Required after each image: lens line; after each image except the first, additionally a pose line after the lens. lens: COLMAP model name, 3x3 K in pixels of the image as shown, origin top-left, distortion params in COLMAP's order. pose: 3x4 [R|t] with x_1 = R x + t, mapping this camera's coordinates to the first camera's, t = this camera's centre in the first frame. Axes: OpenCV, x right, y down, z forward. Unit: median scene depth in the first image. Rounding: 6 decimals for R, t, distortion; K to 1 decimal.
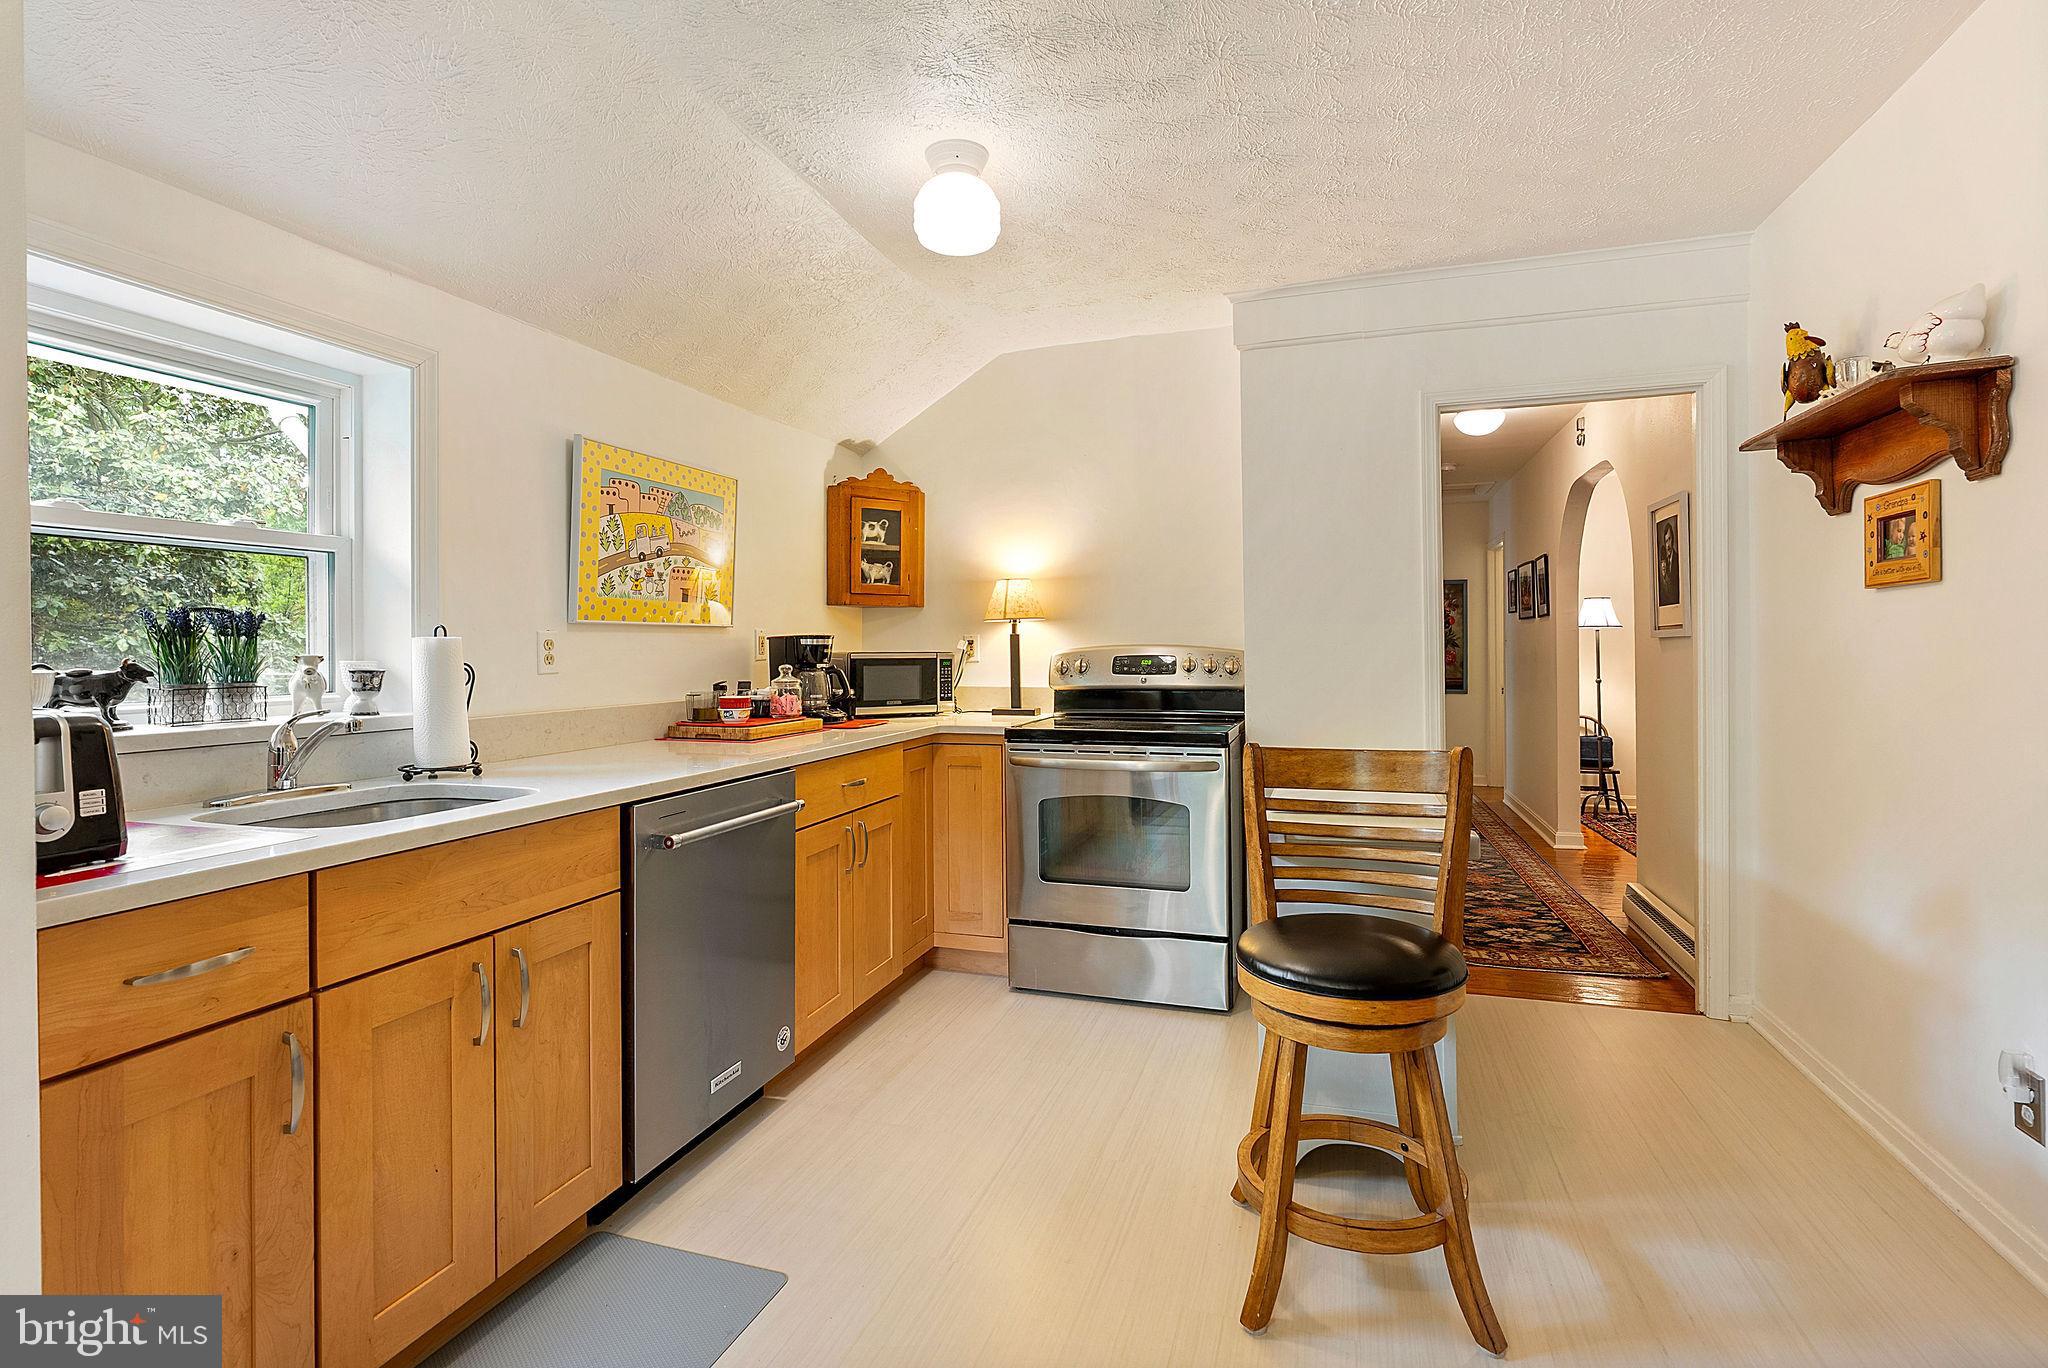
lens RADIAL K [[936.3, 0, 1040.6], [0, 936.3, 650.9], [0, 0, 1]] dist [-0.012858, 0.002224]
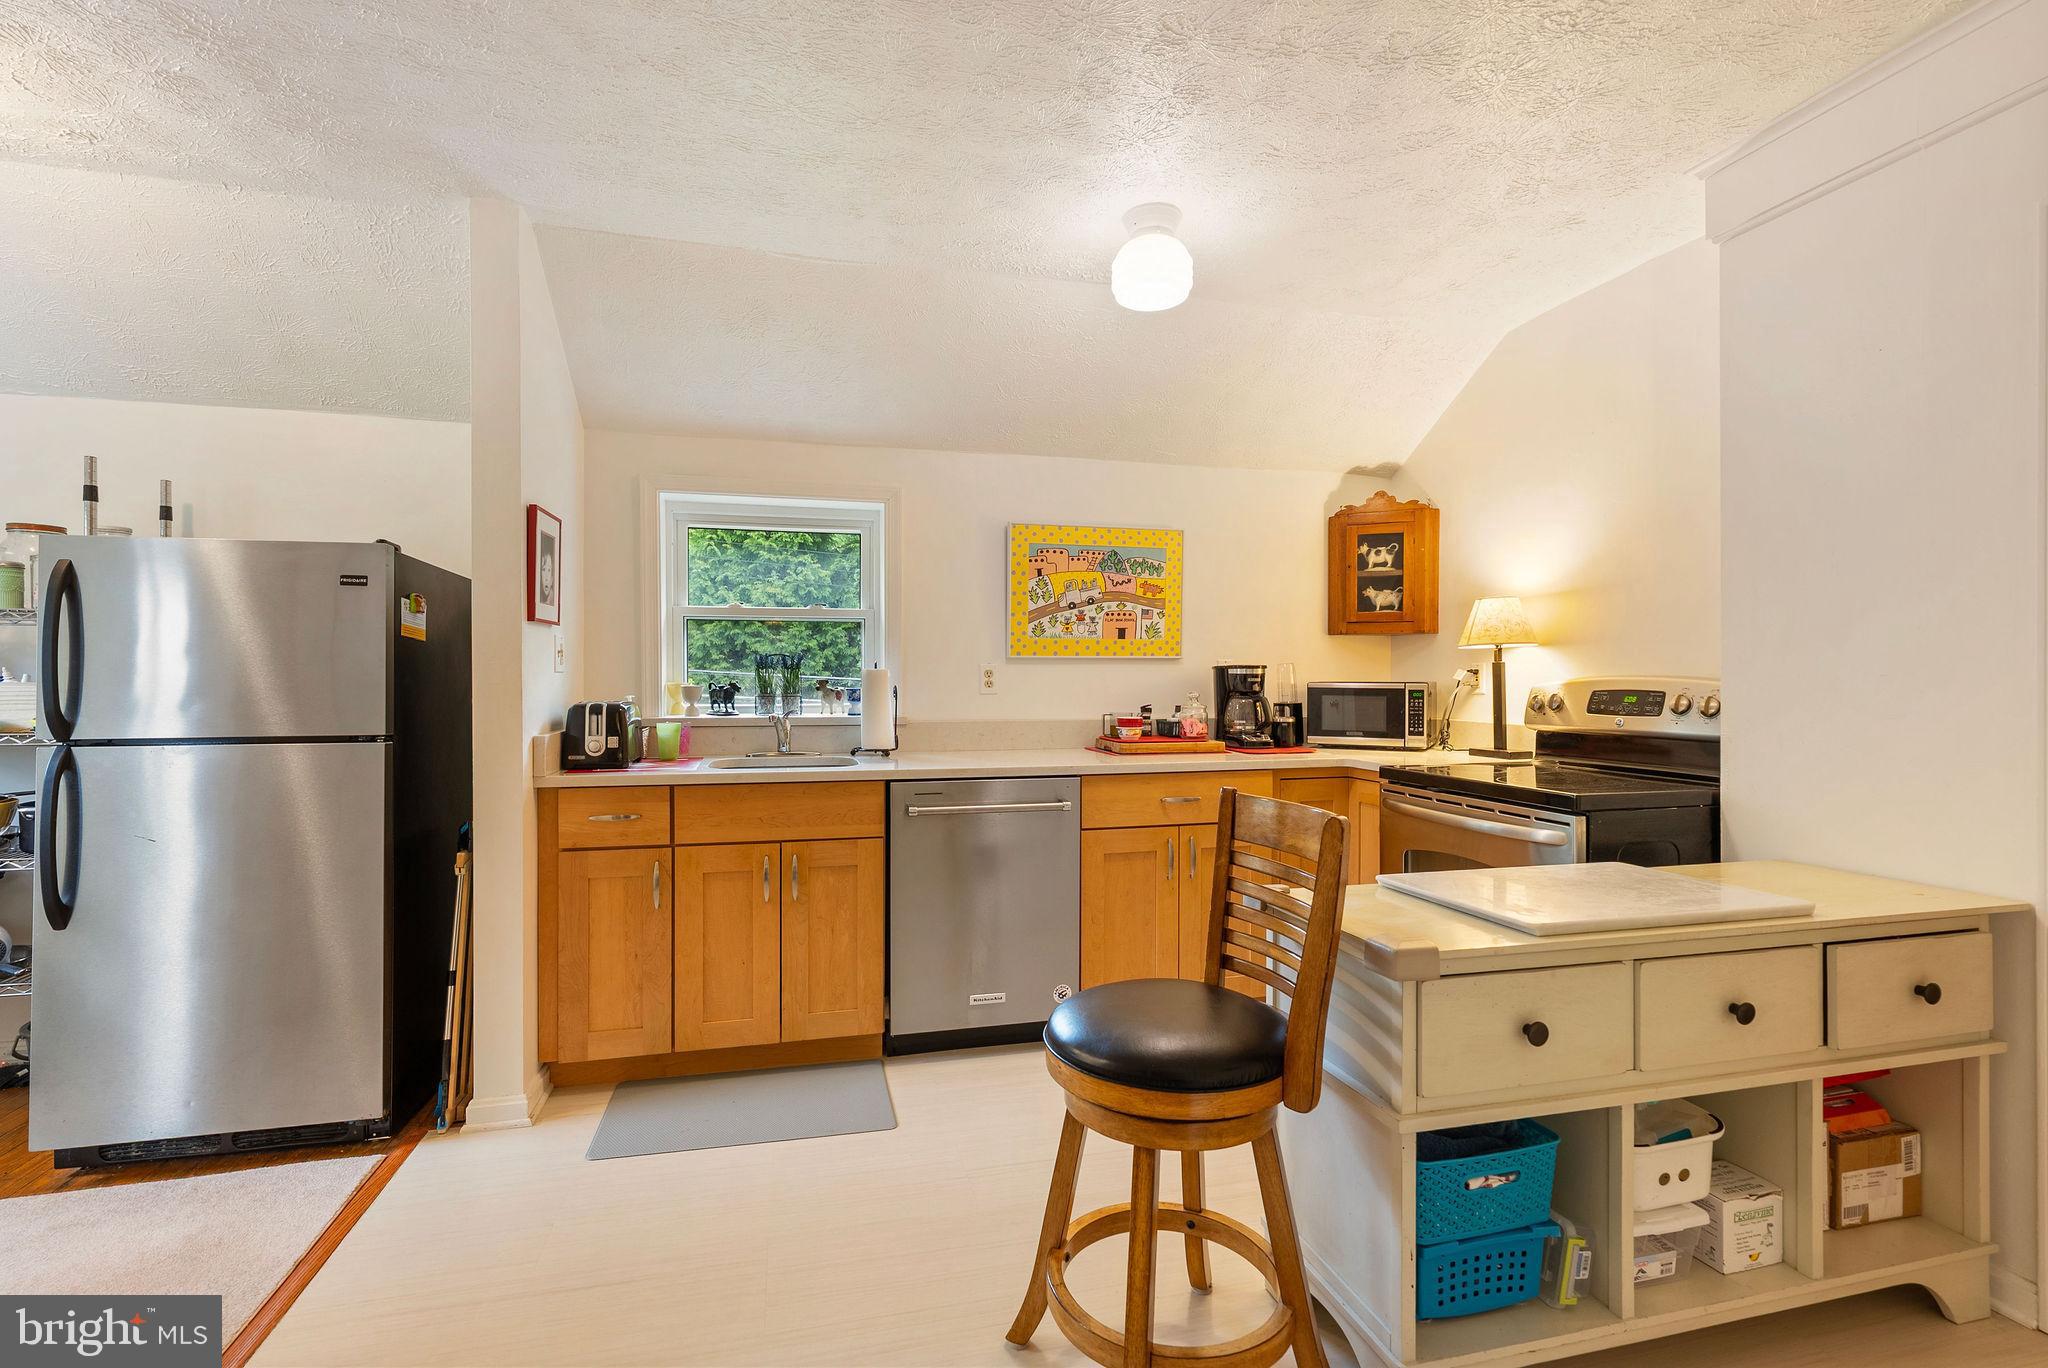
lens RADIAL K [[936.3, 0, 1043.5], [0, 936.3, 685.1], [0, 0, 1]] dist [-0.012858, 0.002224]
pose [[0.540763, 0.011761, -0.841093, 0.535916], [-0.006677, 0.999931, 0.009689, -0.002916], [0.841148, 0.000376, 0.540804, 0.225186]]
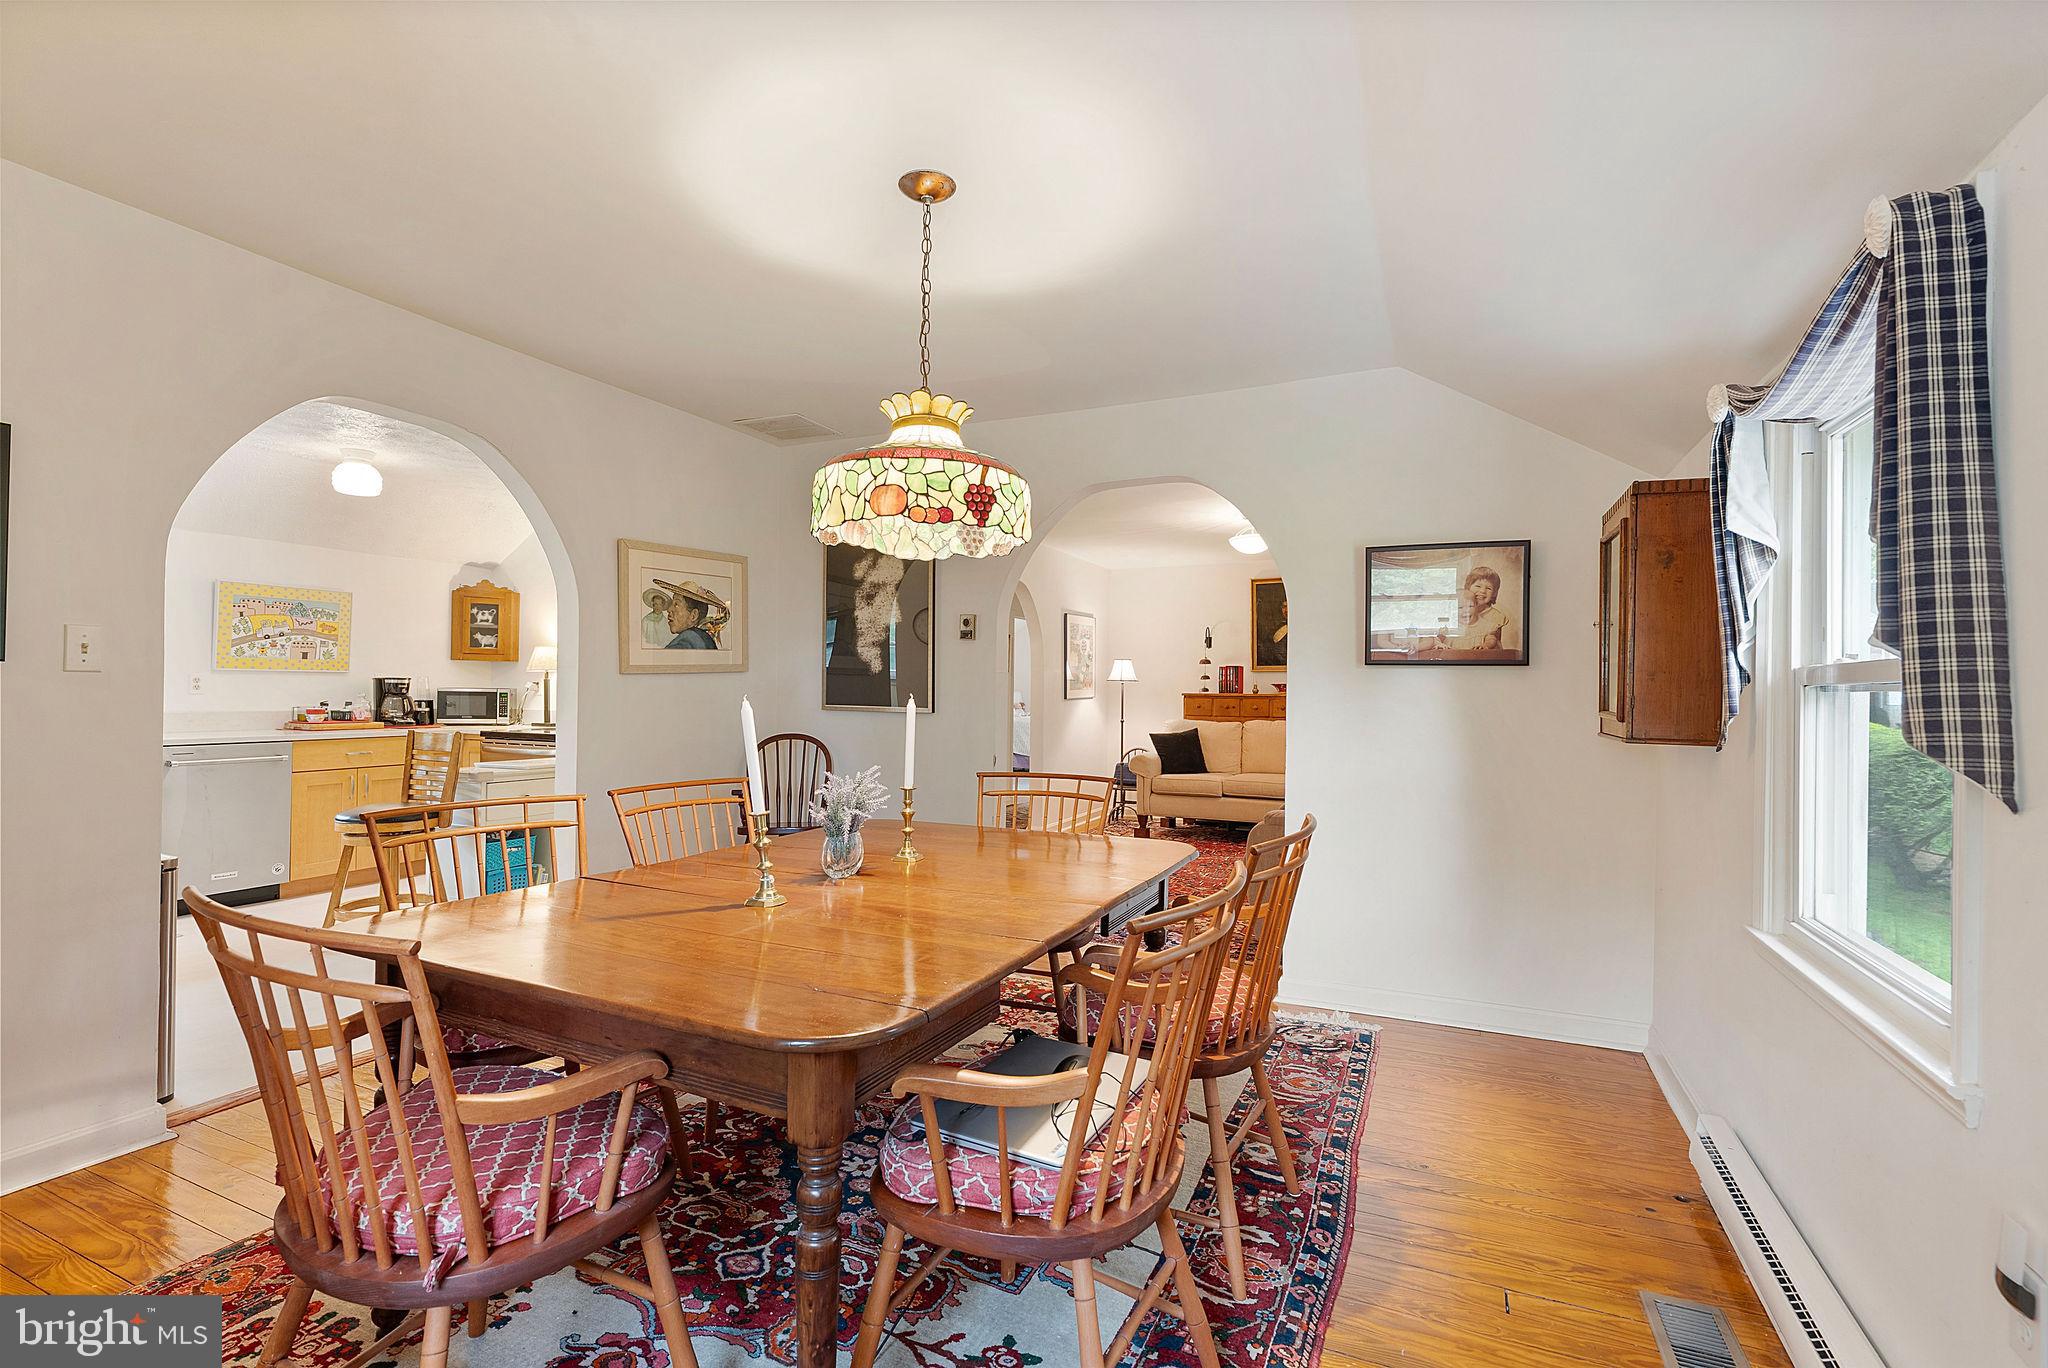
lens RADIAL K [[936.3, 0, 1025.9], [0, 936.3, 682.7], [0, 0, 1]] dist [-0.012858, 0.002224]
pose [[0.990018, 0.018412, -0.139733, 1.216776], [-0.020274, 0.999723, -0.011913, -0.010262], [0.139475, 0.014628, 0.990118, -0.613589]]
